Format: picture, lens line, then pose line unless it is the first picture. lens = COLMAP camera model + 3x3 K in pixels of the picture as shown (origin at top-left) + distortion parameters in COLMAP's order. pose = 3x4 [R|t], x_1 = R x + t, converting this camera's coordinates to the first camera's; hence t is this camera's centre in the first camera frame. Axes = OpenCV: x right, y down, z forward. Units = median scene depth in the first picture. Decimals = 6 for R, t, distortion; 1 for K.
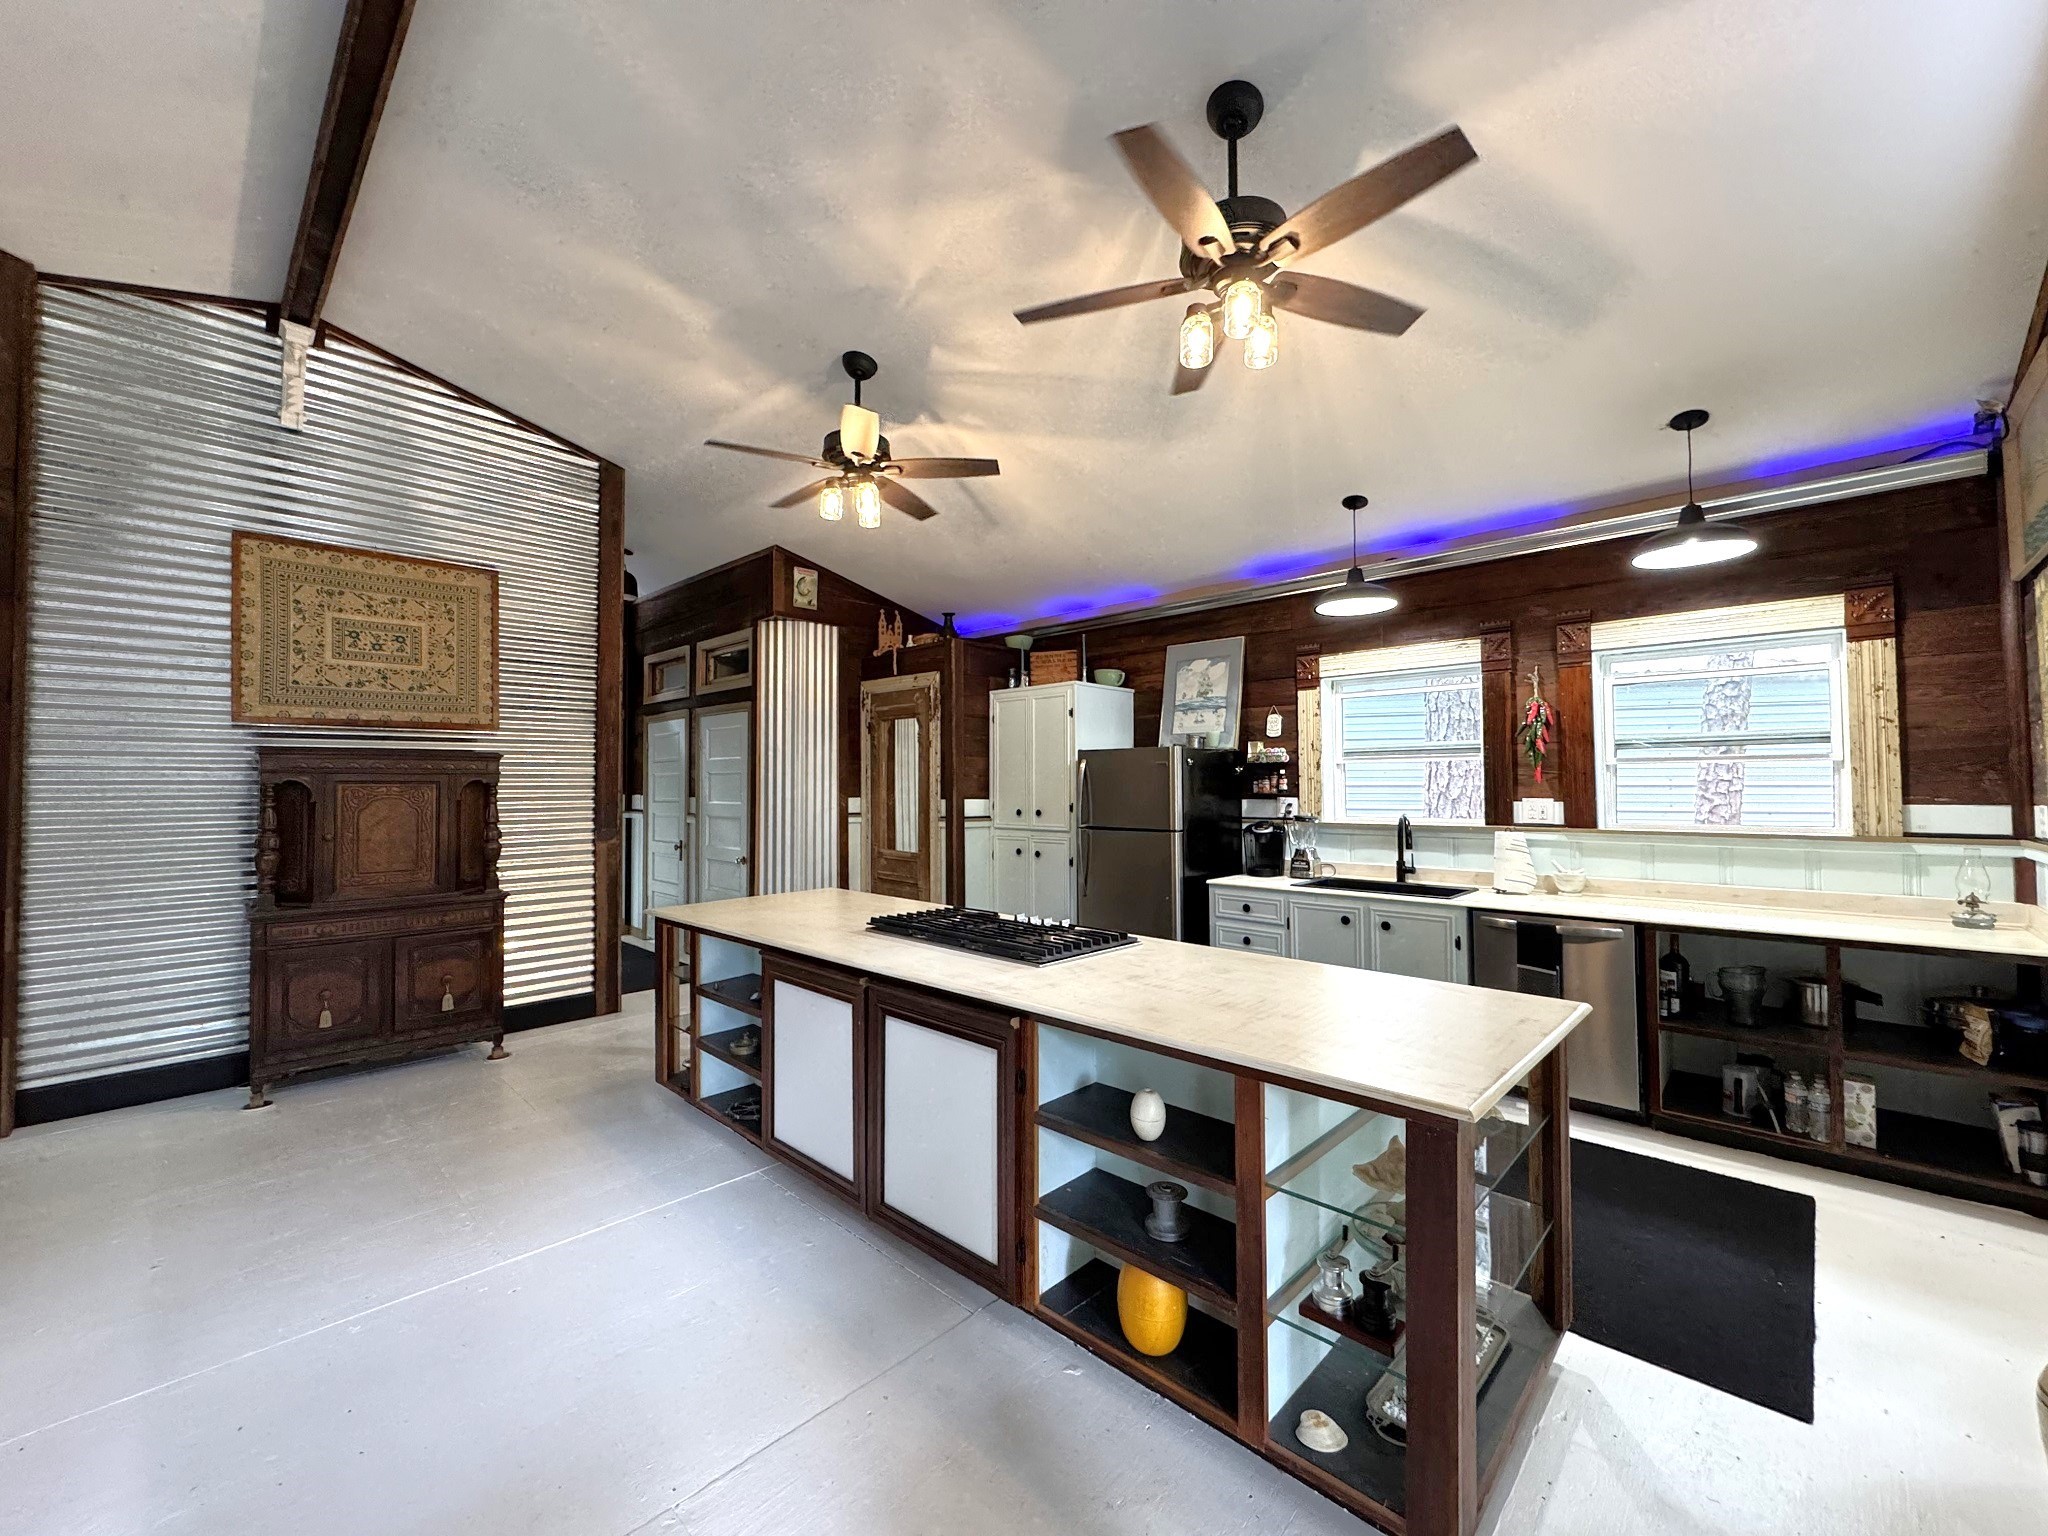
lens RADIAL K [[816.3, 0, 1024.7], [0, 816.3, 768.0], [0, 0, 1]] dist [-0.002359, -0.000107]
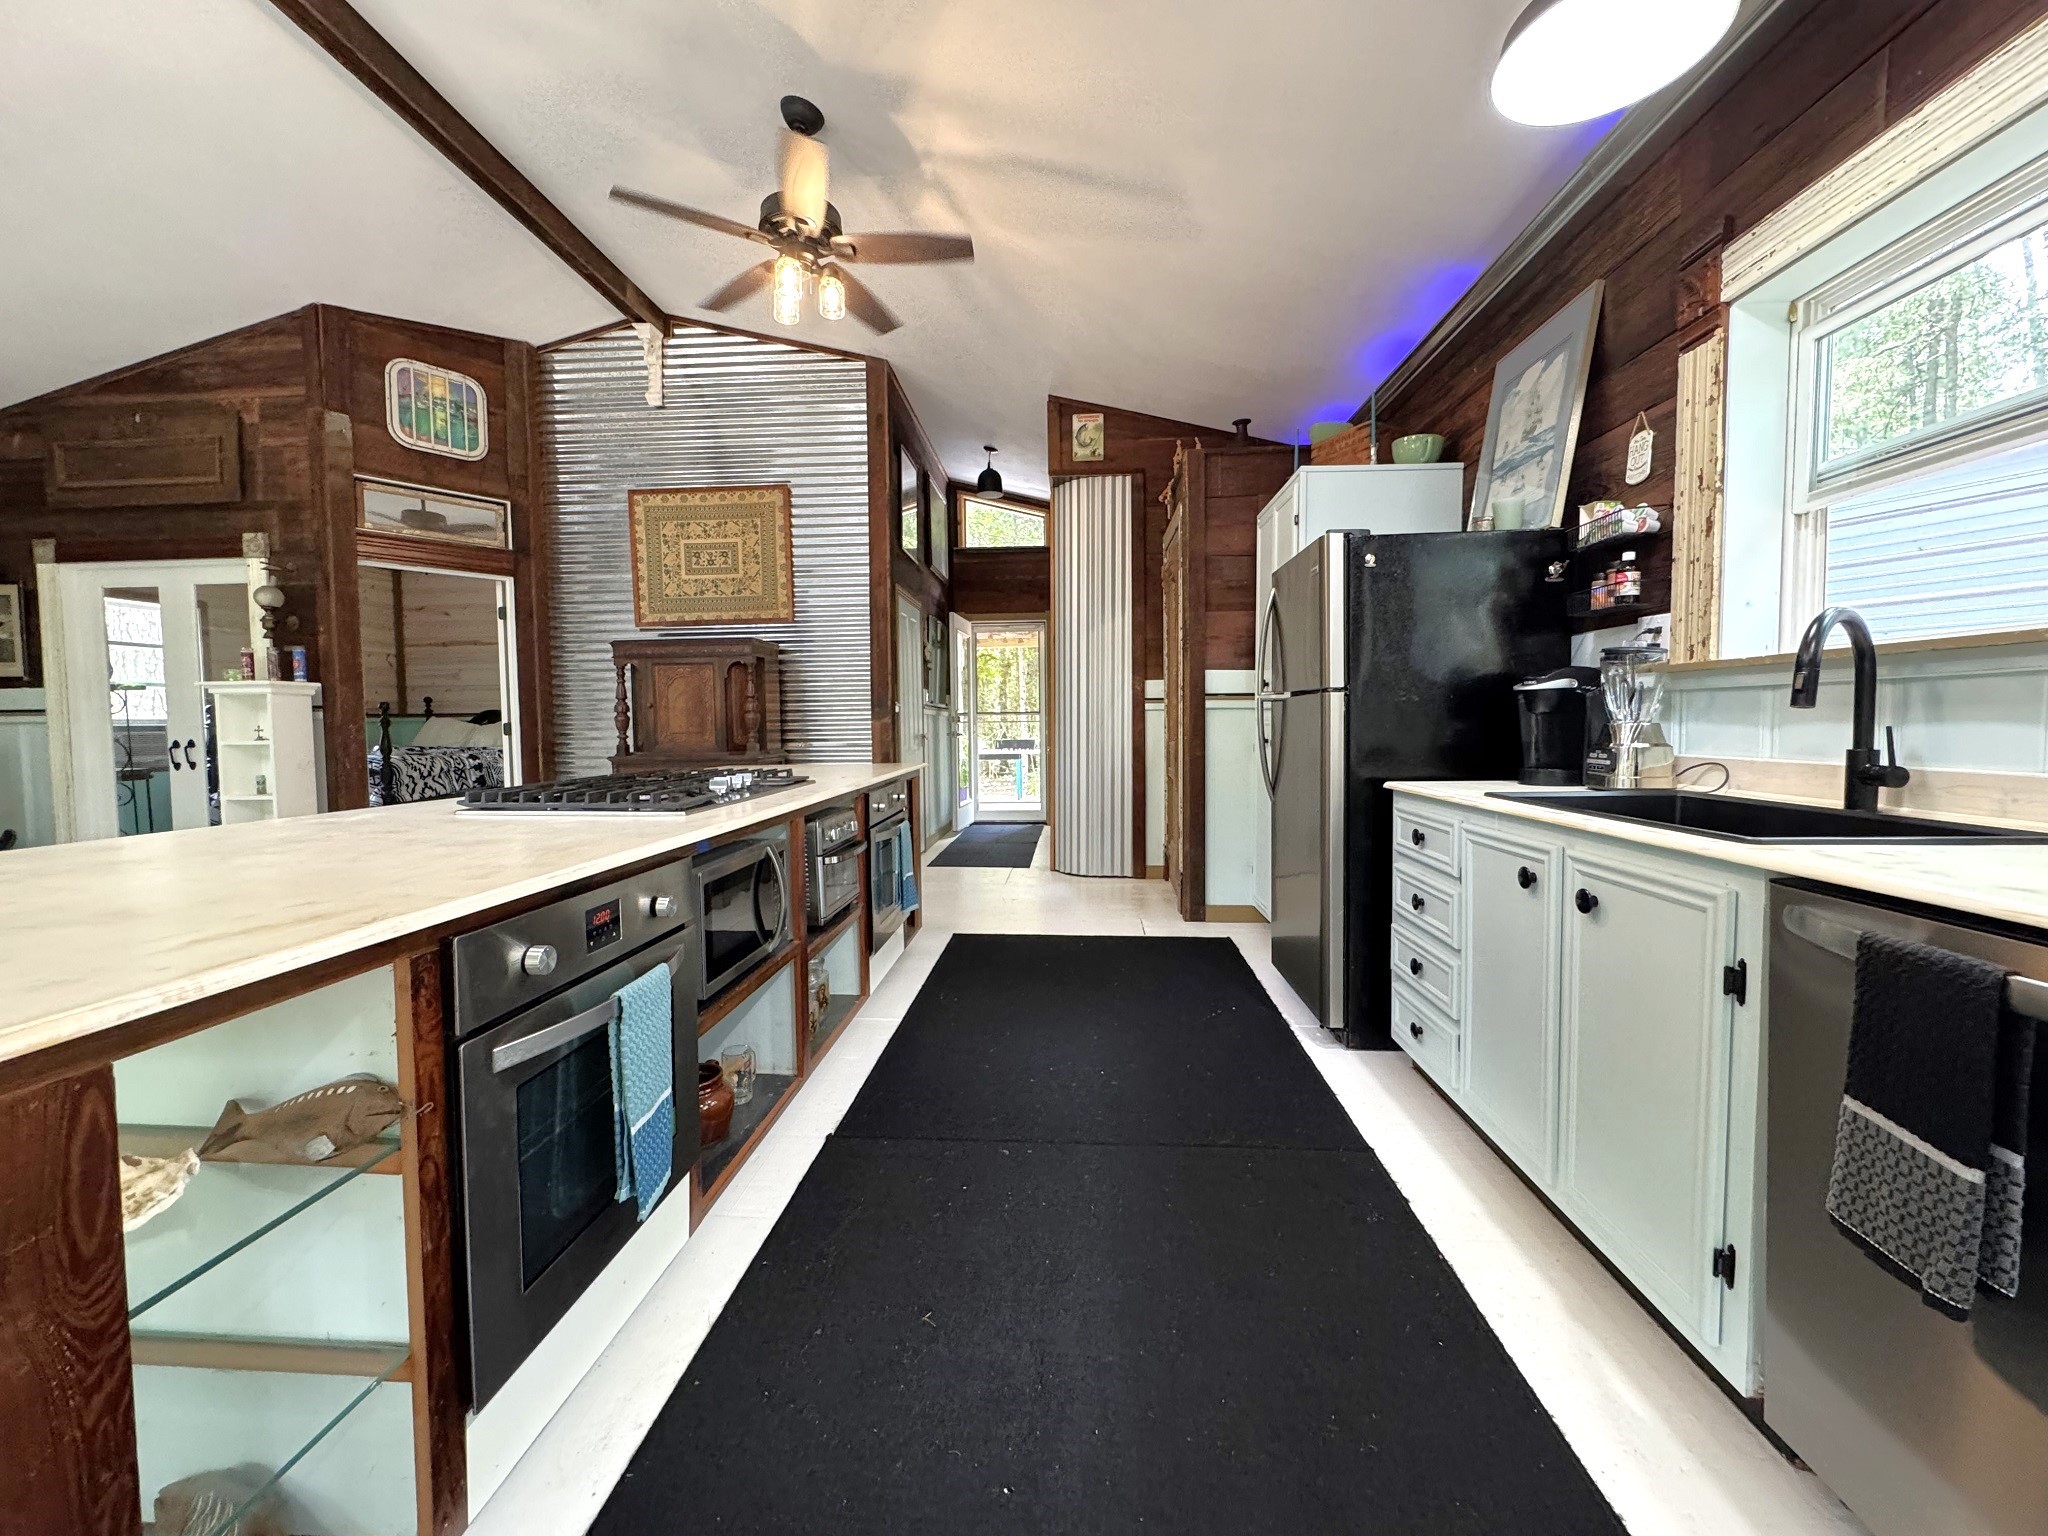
lens RADIAL K [[816.3, 0, 1024.4], [0, 816.3, 768.4], [0, 0, 1]] dist [-0.002359, -0.000107]
pose [[0.644060, 0.041199, -0.763865, 0.529120], [0.023714, 0.996993, 0.073767, 0.093969], [0.764607, -0.065625, 0.641147, 0.537505]]
